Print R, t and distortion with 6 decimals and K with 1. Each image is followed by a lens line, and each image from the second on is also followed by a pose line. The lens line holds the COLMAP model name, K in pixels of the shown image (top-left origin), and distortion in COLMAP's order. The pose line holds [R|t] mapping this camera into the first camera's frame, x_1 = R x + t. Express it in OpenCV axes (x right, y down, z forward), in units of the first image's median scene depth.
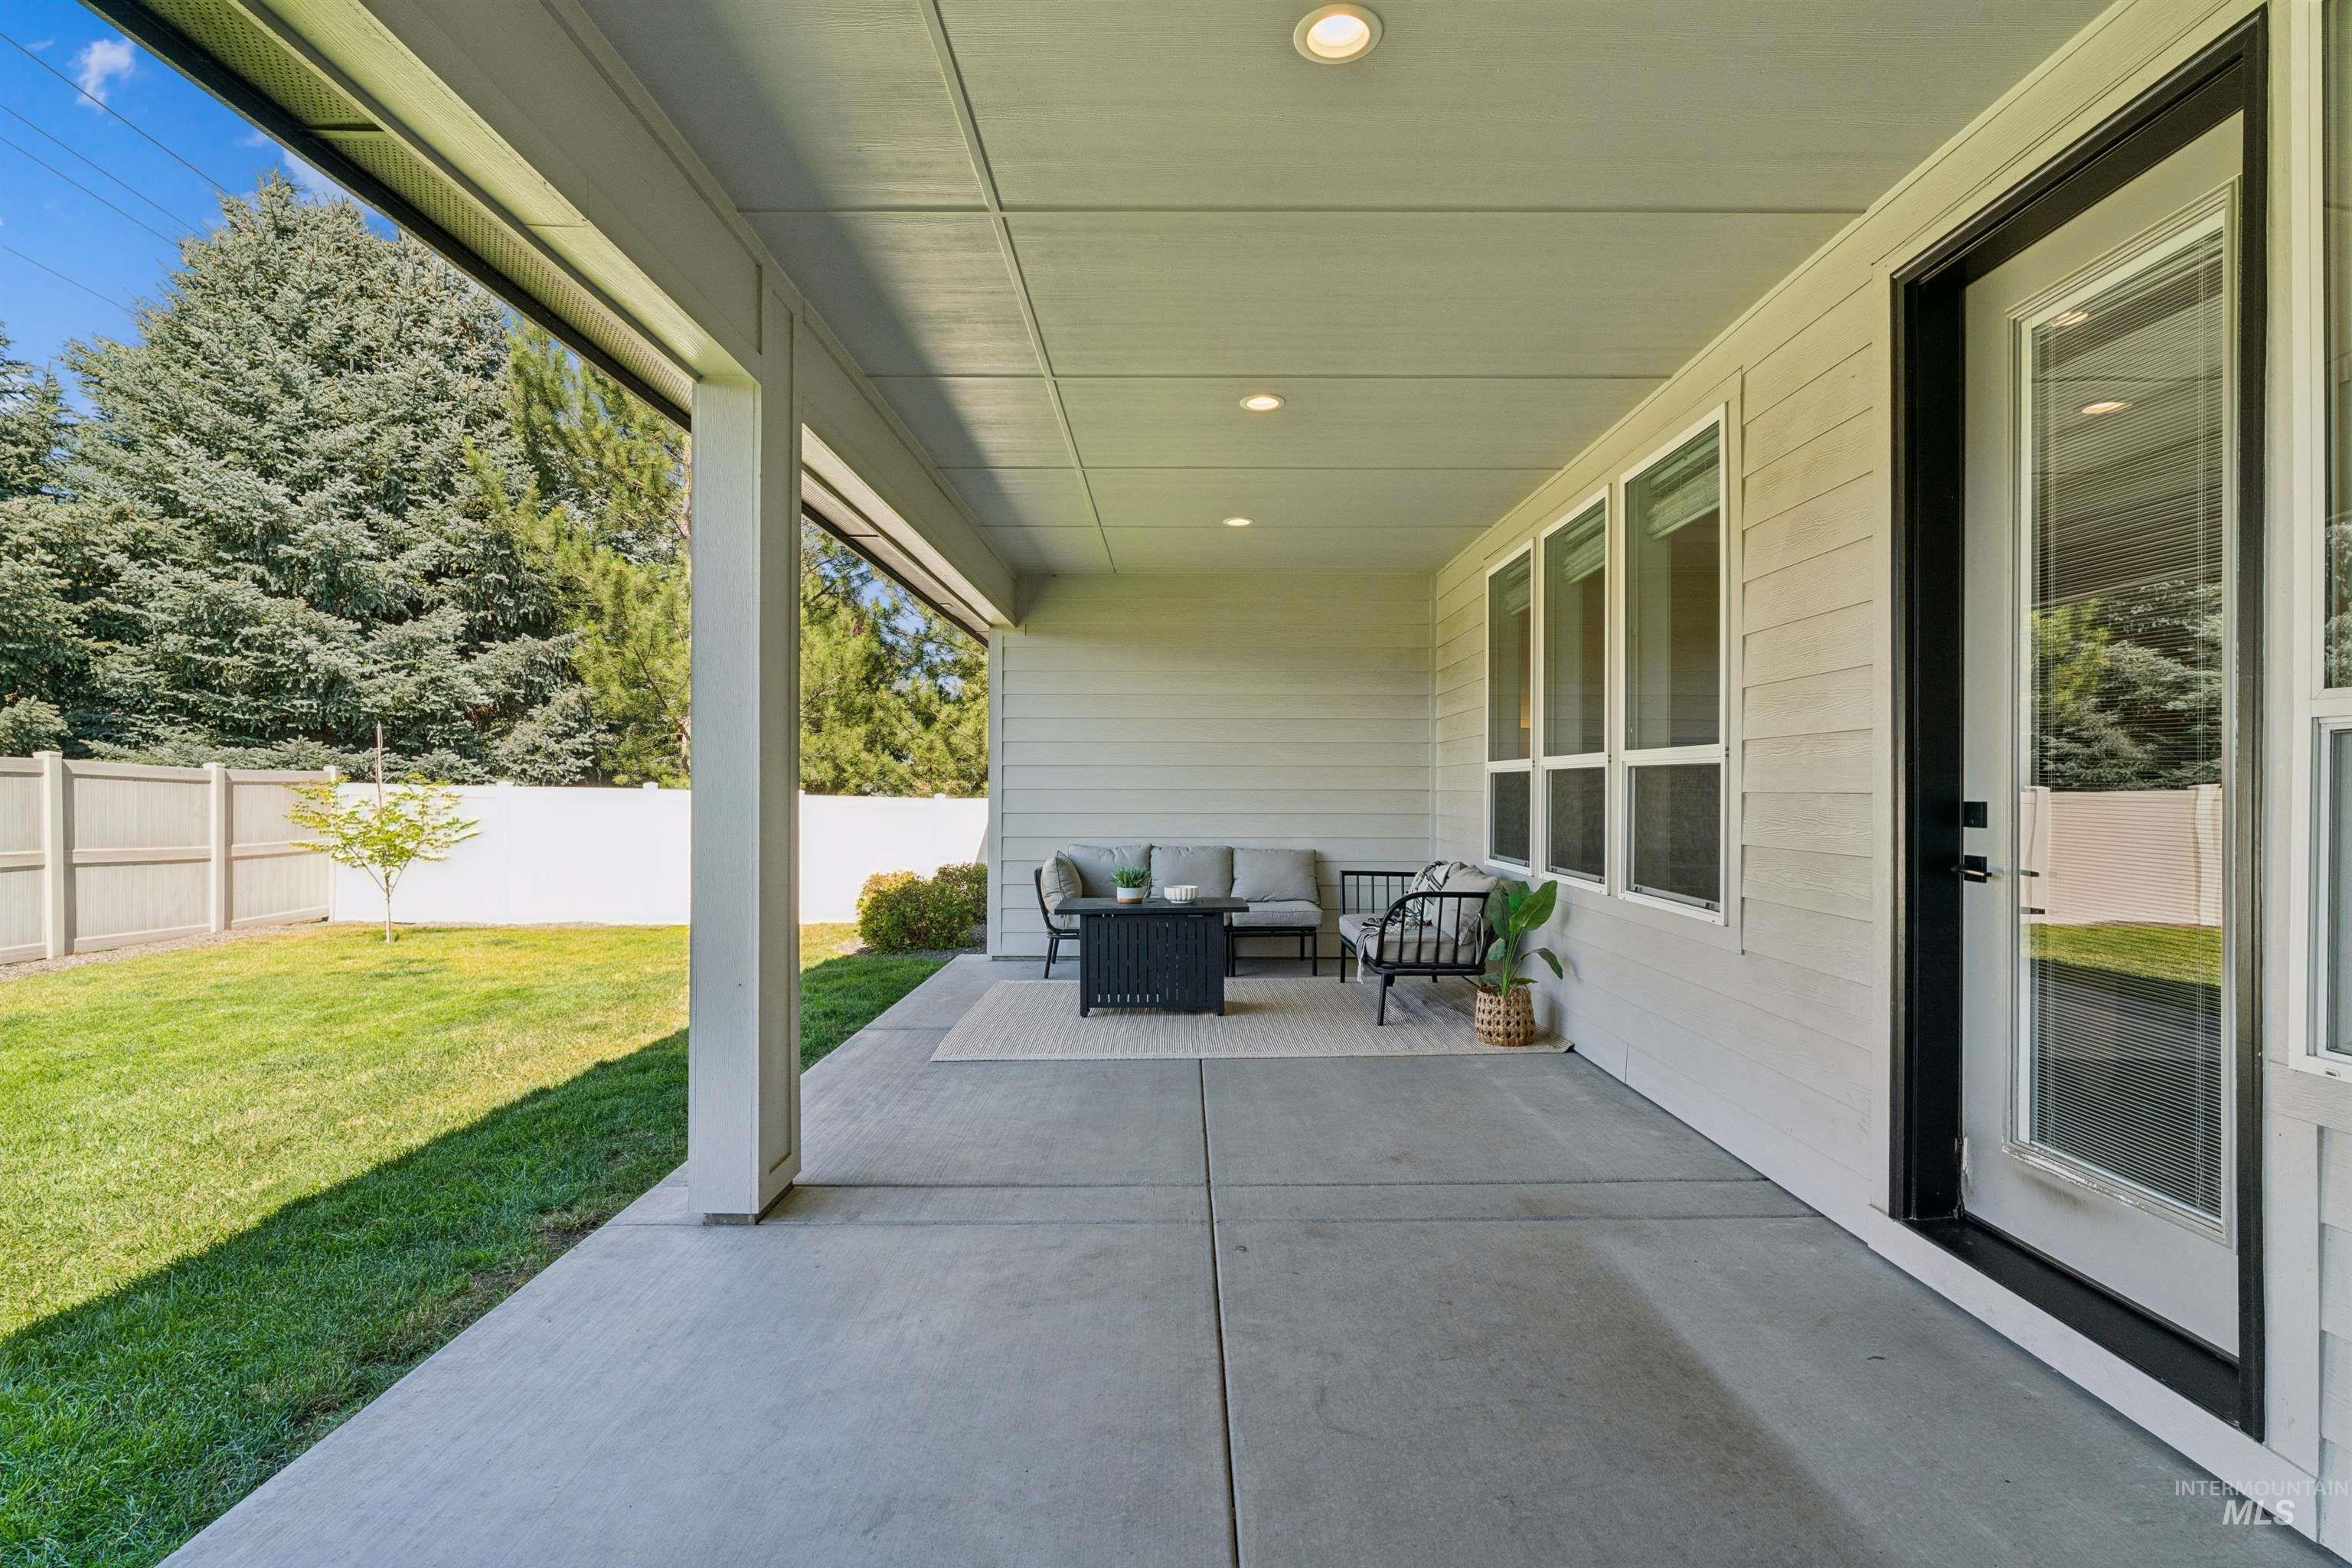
lens RADIAL K [[1095.1, 0, 1176.0], [0, 1095.1, 784.0], [0, 0, 1]] dist [-0.002718, -0.000384]
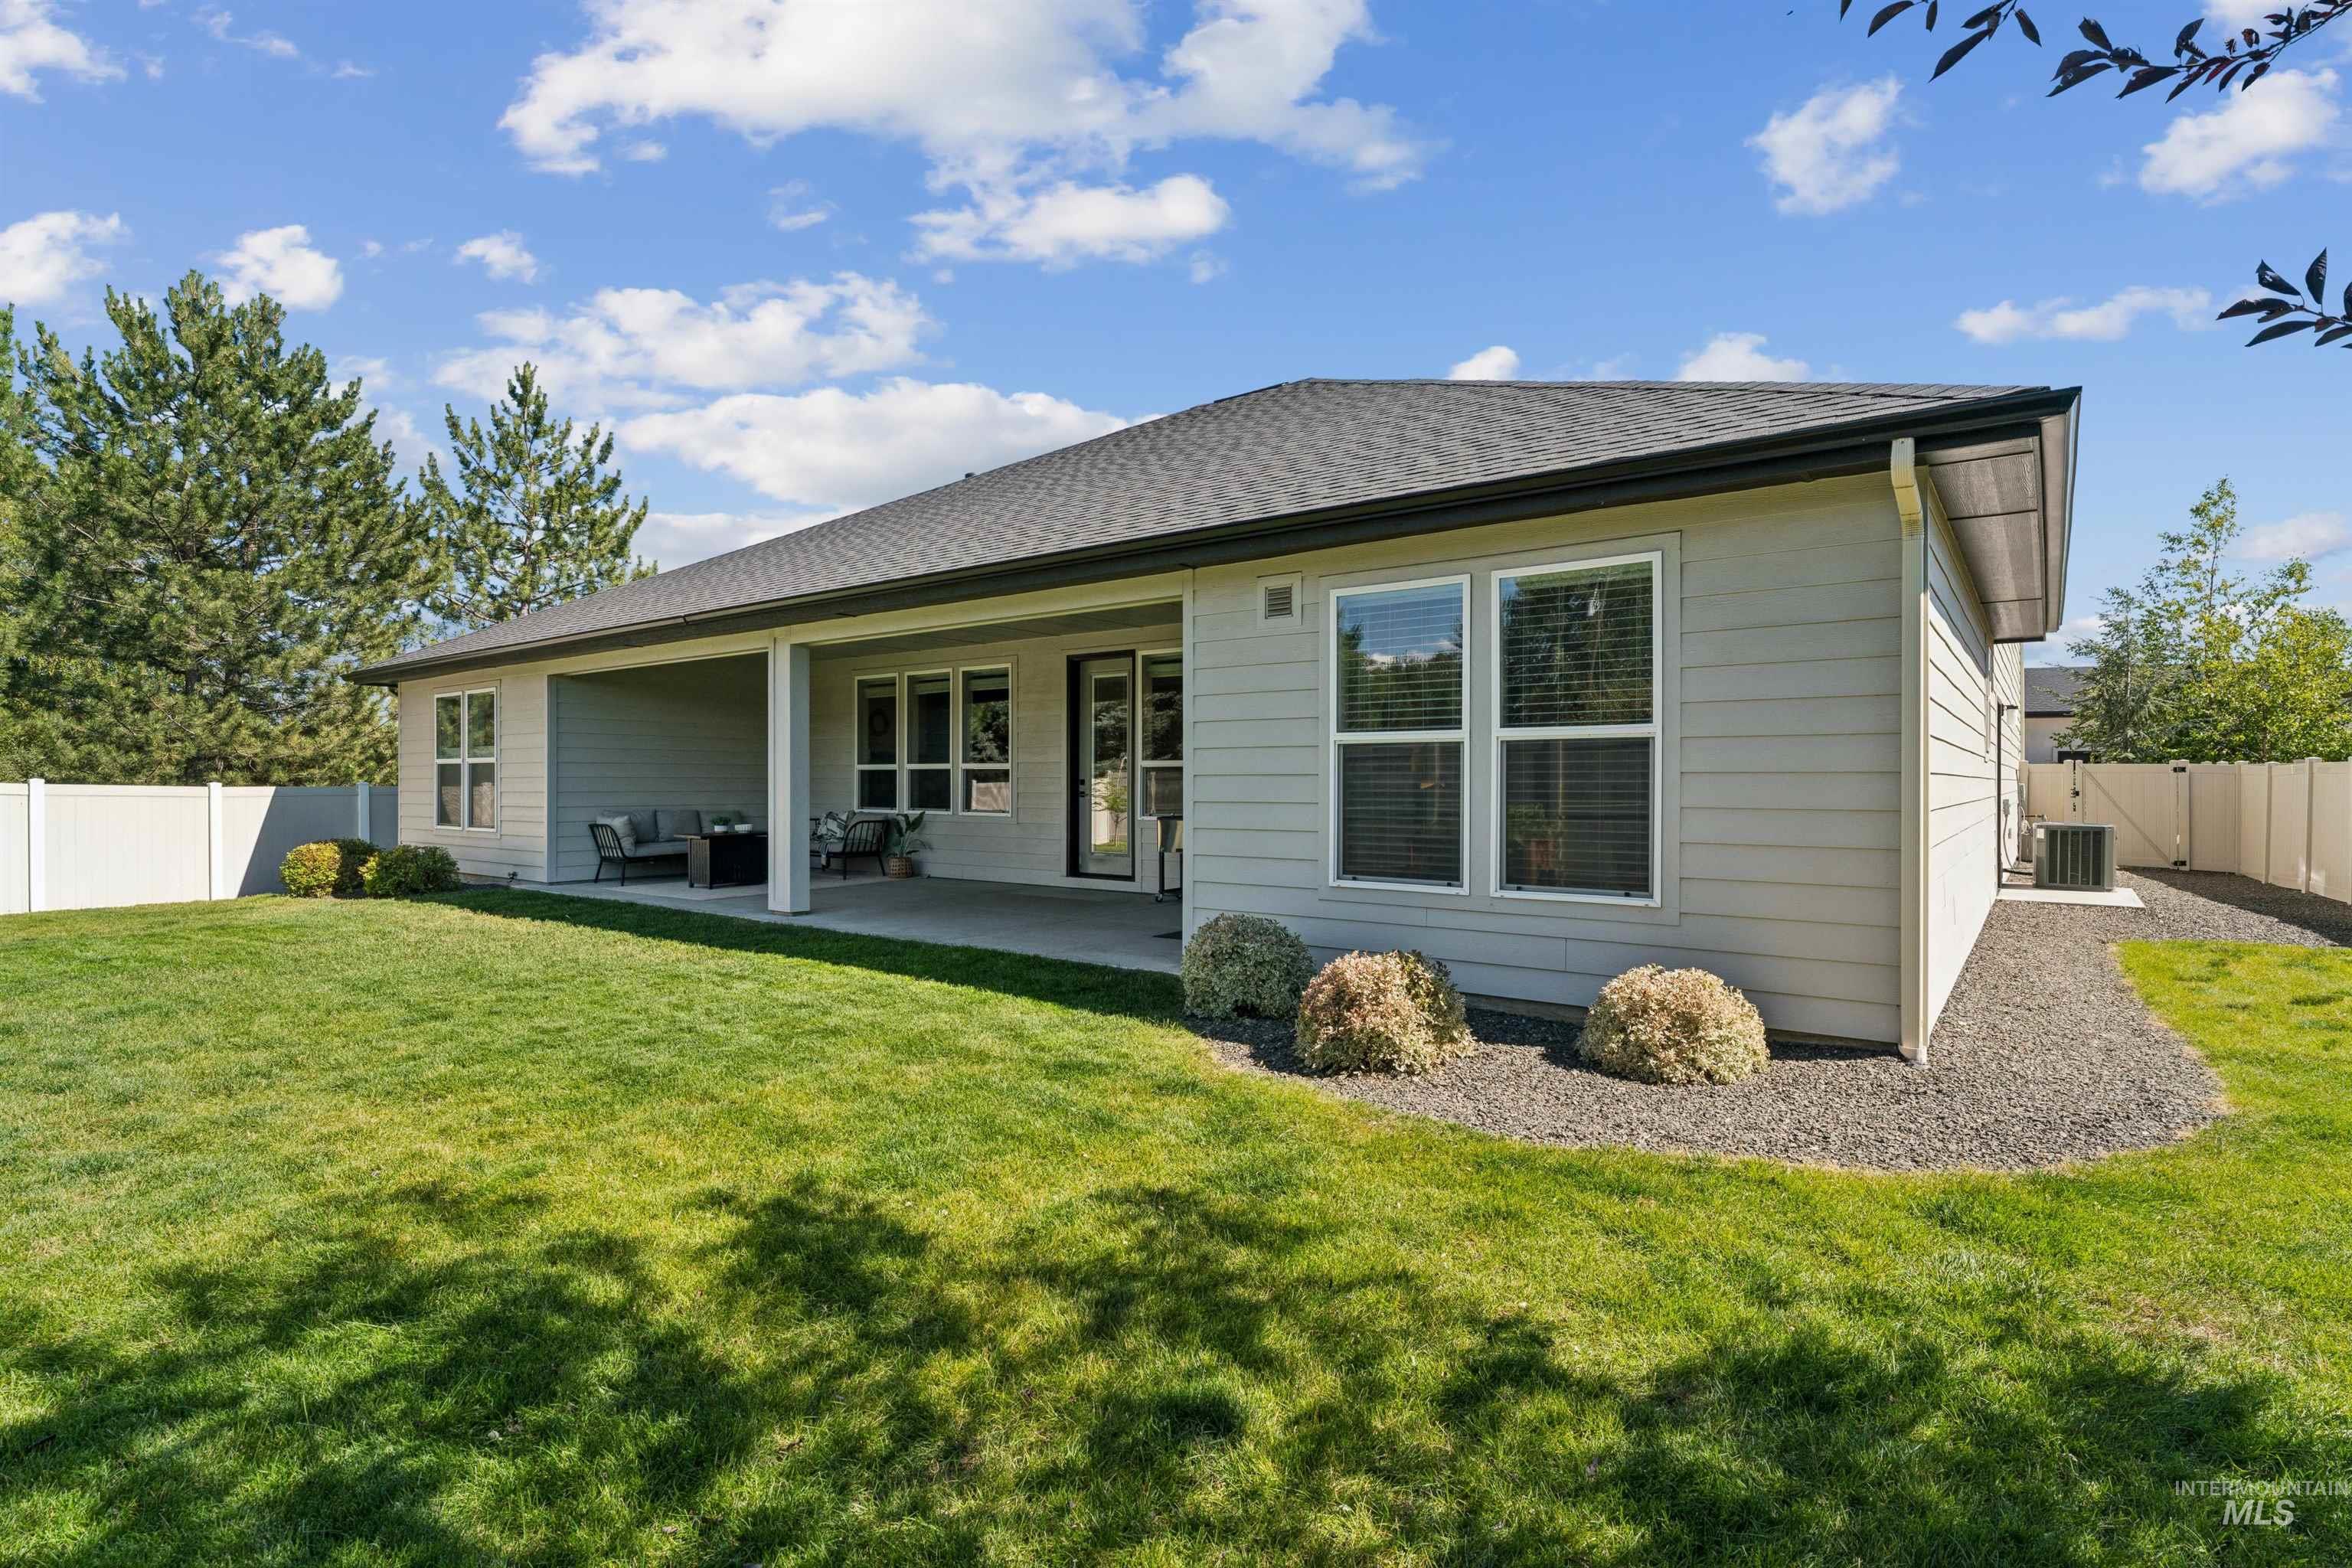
lens RADIAL K [[1137.8, 0, 1176.0], [0, 1137.8, 784.0], [0, 0, 1]] dist [-0.003690, -0.001378]
pose [[0.607013, -0.002031, 0.794689, -1.286810], [-0.002228, 0.999988, 0.004258, 0.007506], [-0.794689, -0.004355, 0.607001, -1.001527]]
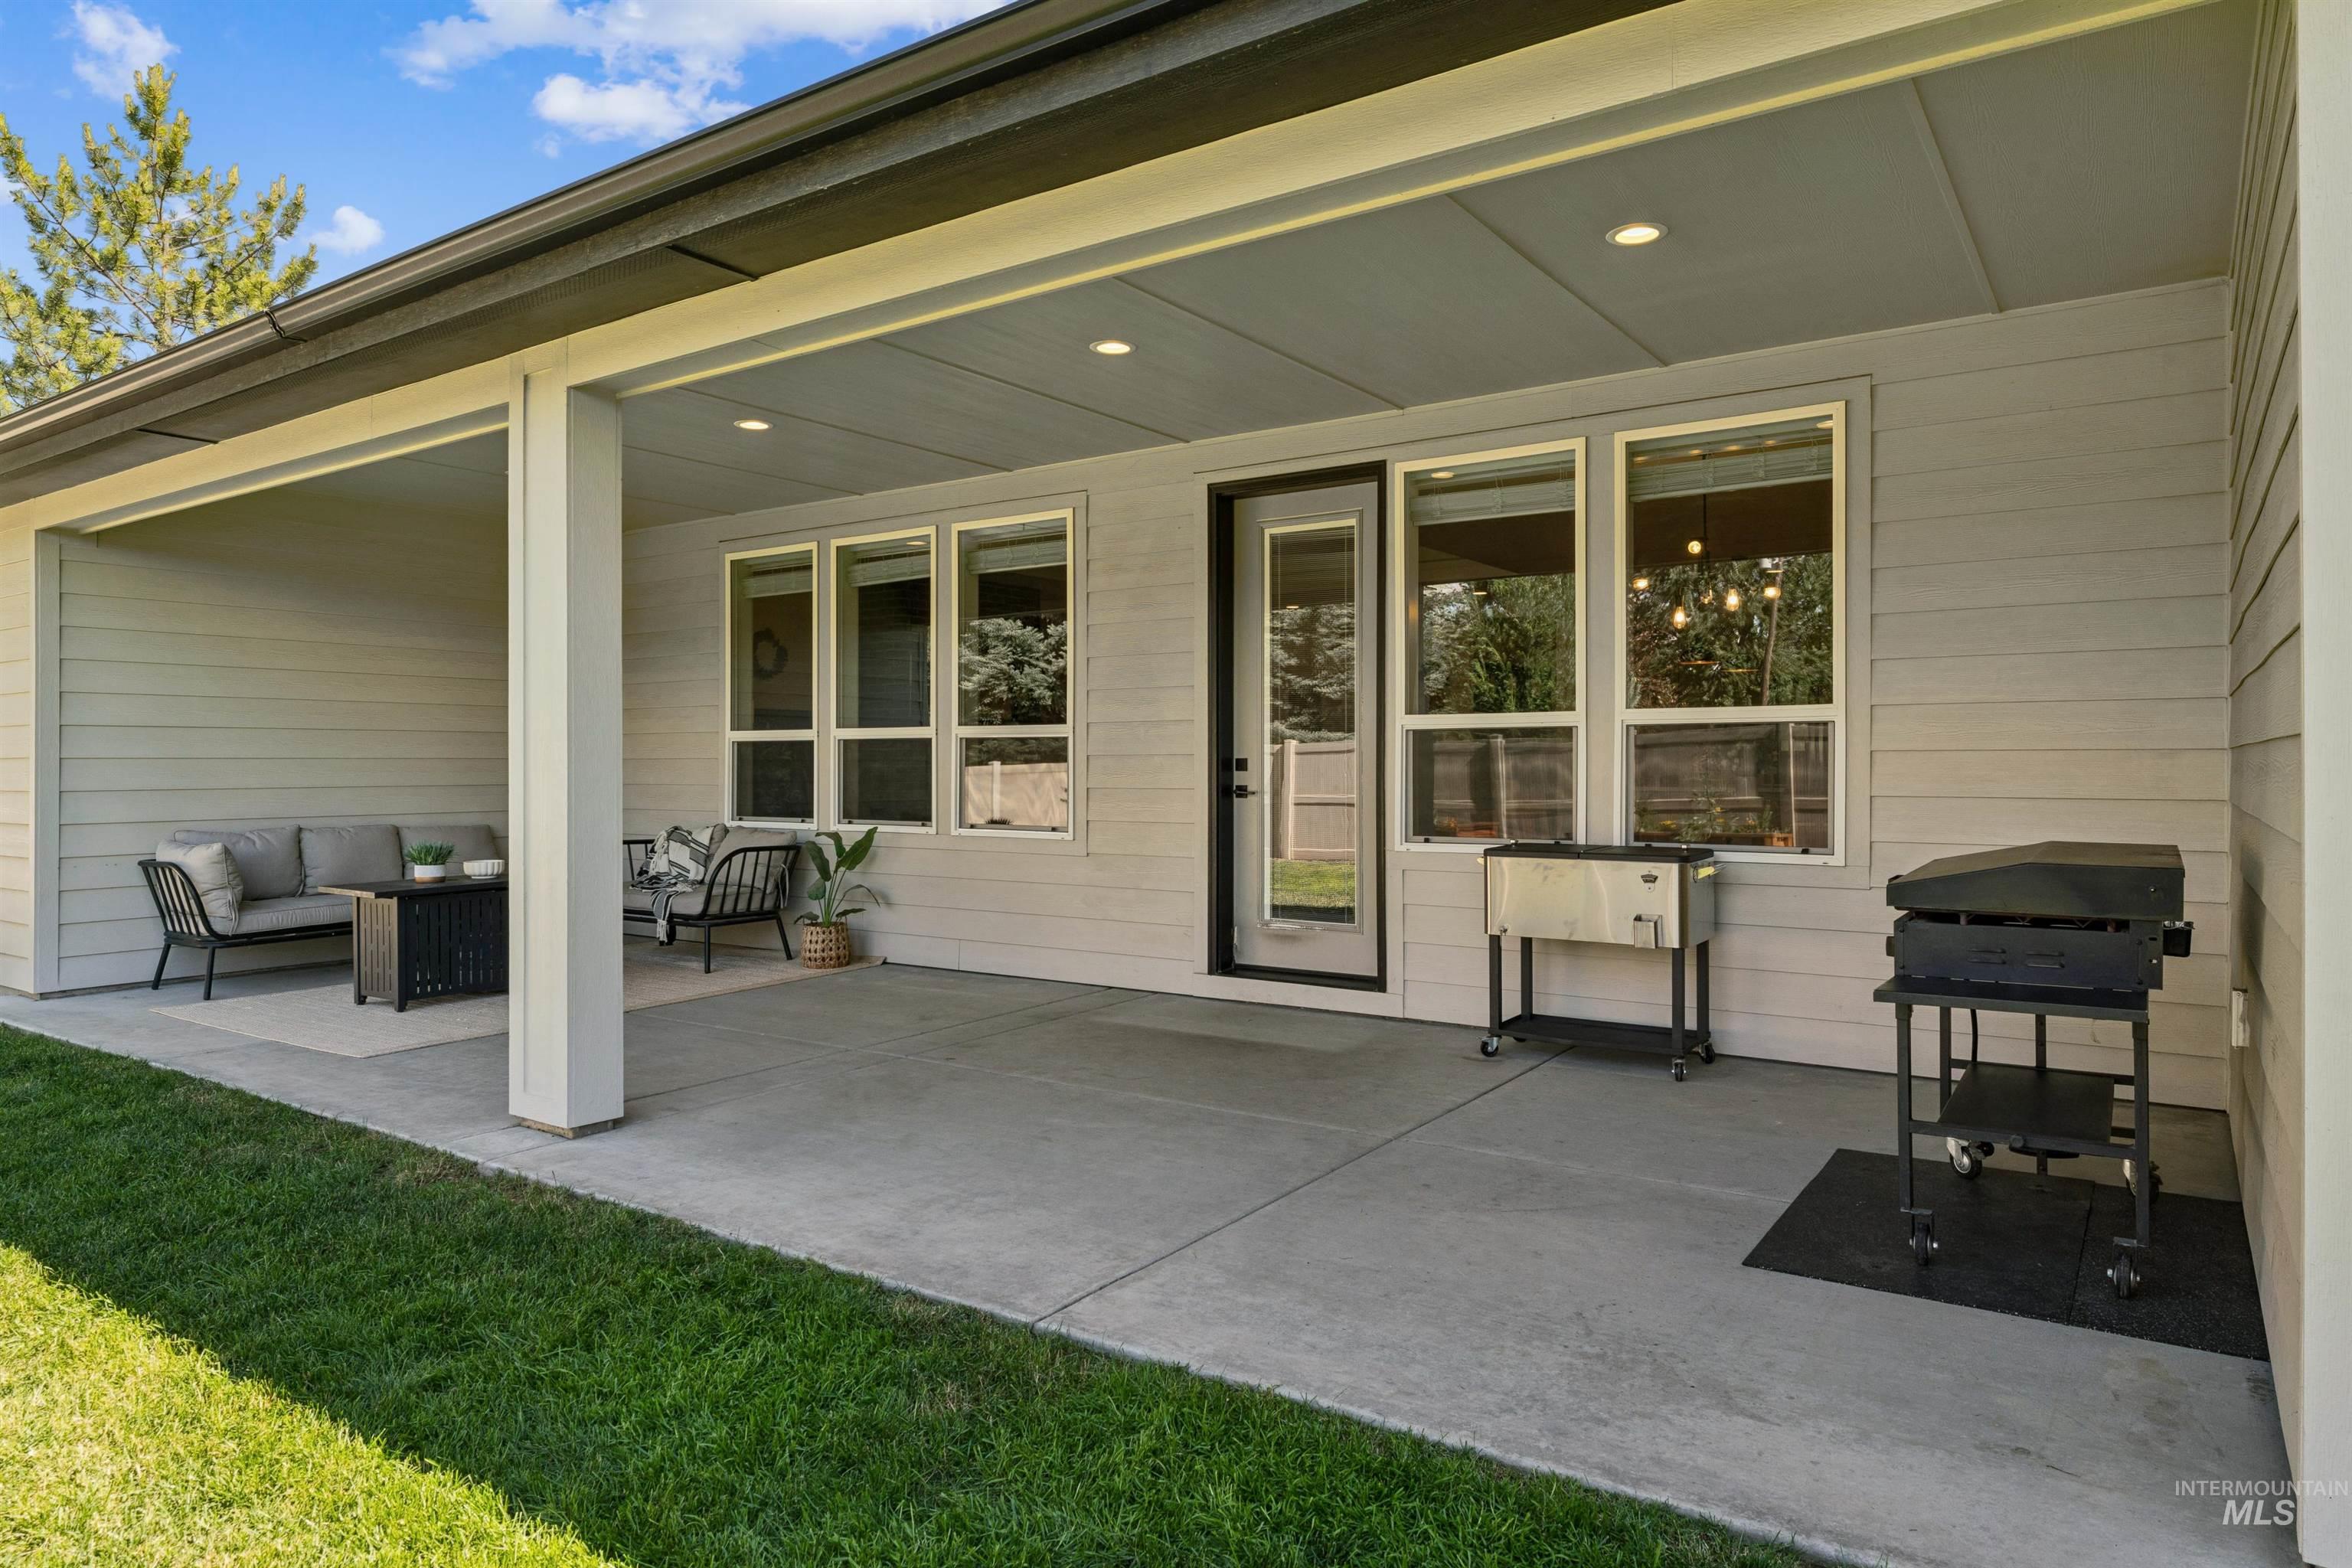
lens RADIAL K [[1418.8, 0, 1175.8], [0, 1418.8, 763.3], [0, 0, 1]] dist [-0.000351, 0.000890]
pose [[0.569298, -0.002556, 0.822127, -0.704980], [0.000942, 0.999997, 0.002456, 0.008929], [-0.822130, -0.000624, 0.569299, -0.184511]]
